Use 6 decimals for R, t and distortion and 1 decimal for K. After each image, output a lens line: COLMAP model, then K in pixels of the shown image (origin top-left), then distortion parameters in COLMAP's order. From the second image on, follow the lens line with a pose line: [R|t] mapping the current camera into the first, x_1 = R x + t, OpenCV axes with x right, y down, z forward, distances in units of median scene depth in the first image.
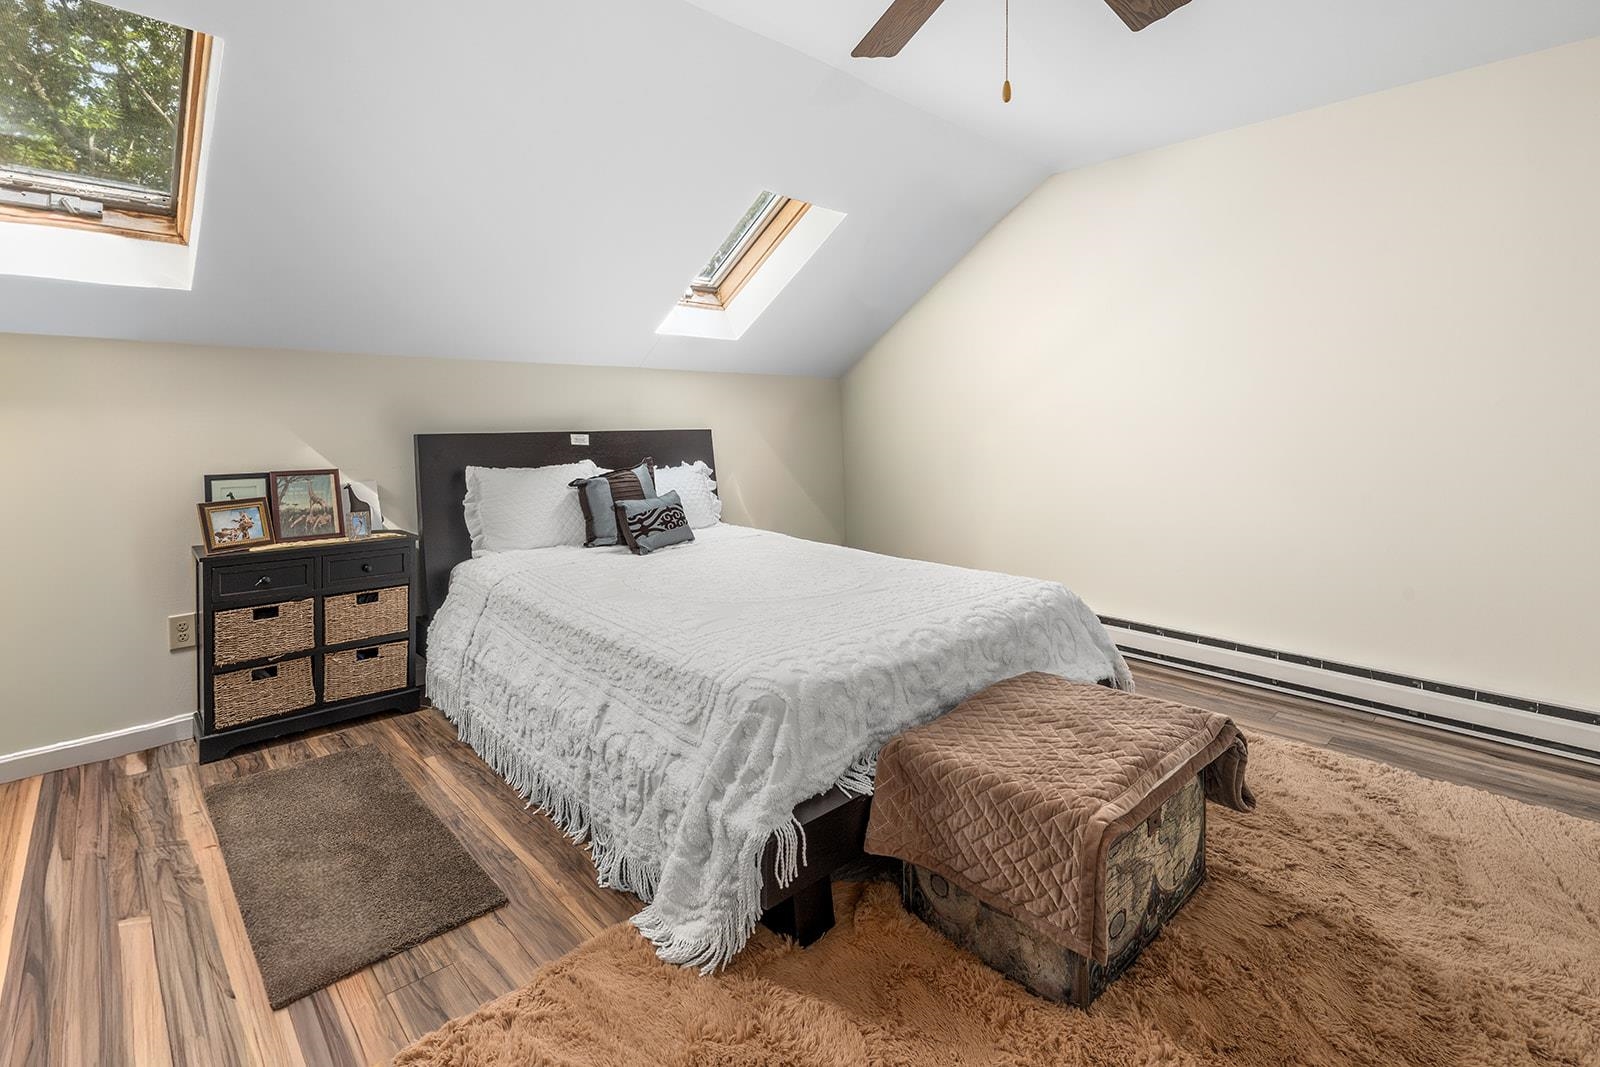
lens RADIAL K [[704.4, 0, 781.0], [0, 704.4, 513.6], [0, 0, 1]] dist [-0.000991, -0.000184]
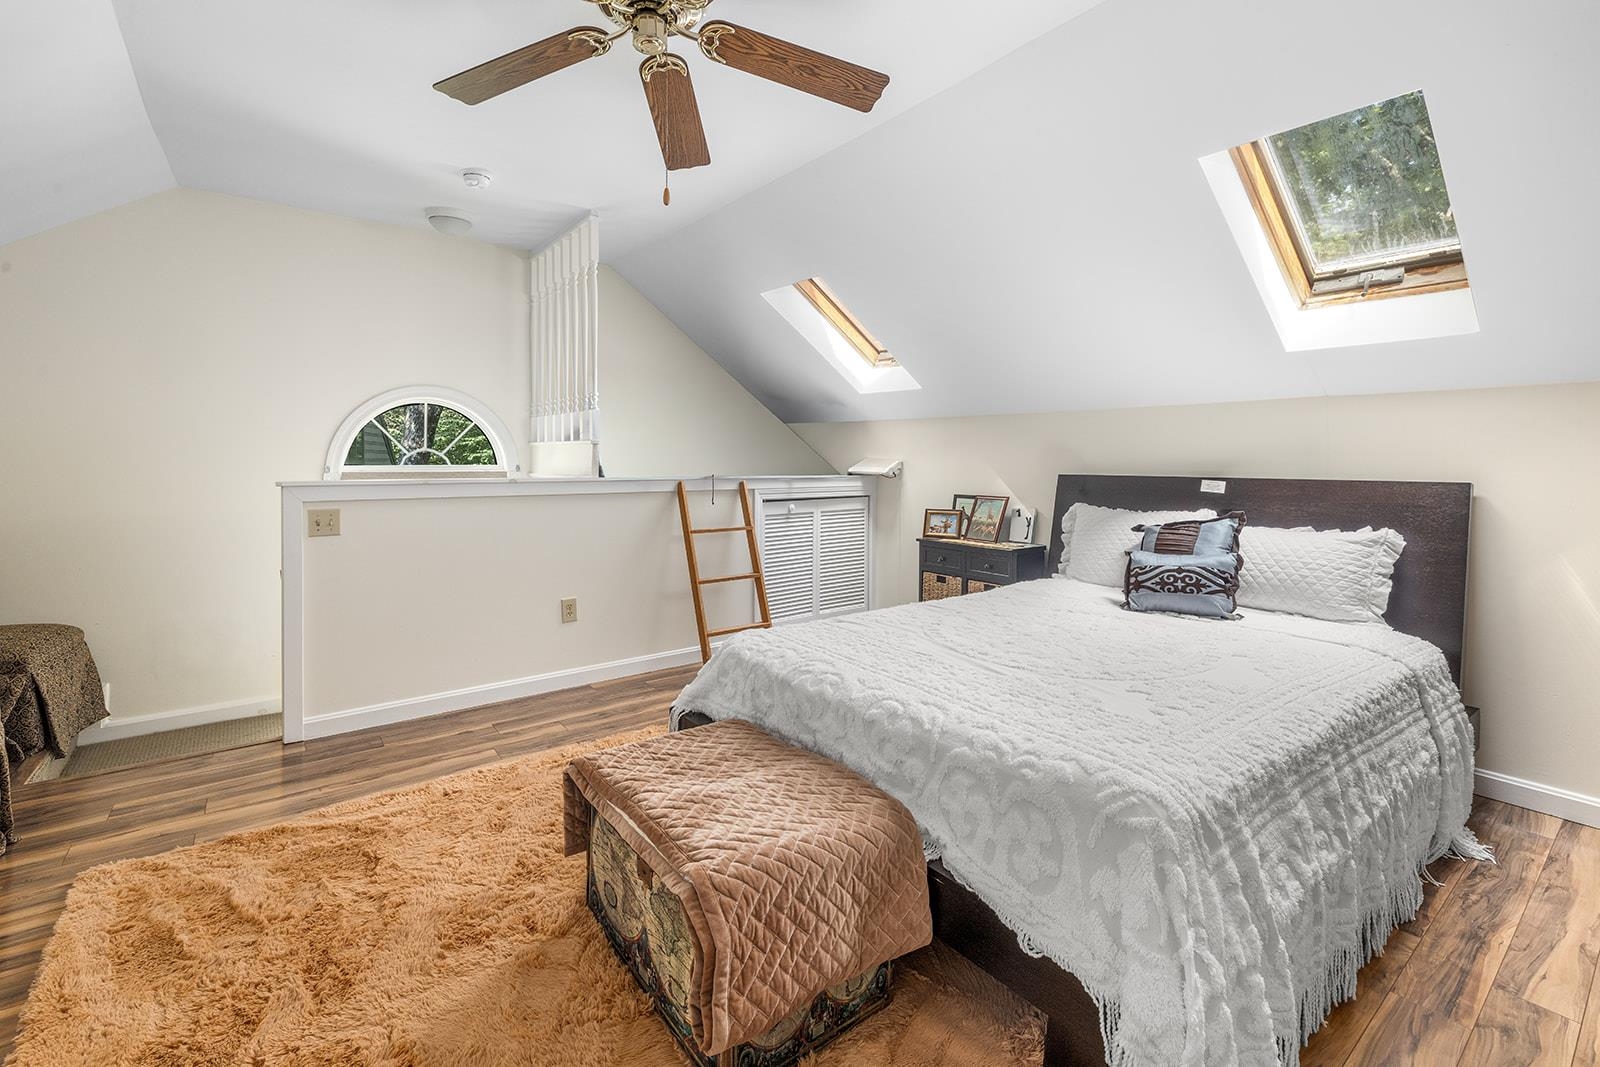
lens RADIAL K [[704.4, 0, 781.0], [0, 704.4, 513.6], [0, 0, 1]] dist [-0.000991, -0.000184]
pose [[-0.108705, 0.074888, -0.991249, 0.752796], [-0.139290, 0.986173, 0.089779, -0.085758], [0.984267, 0.147831, -0.096771, 0.632060]]
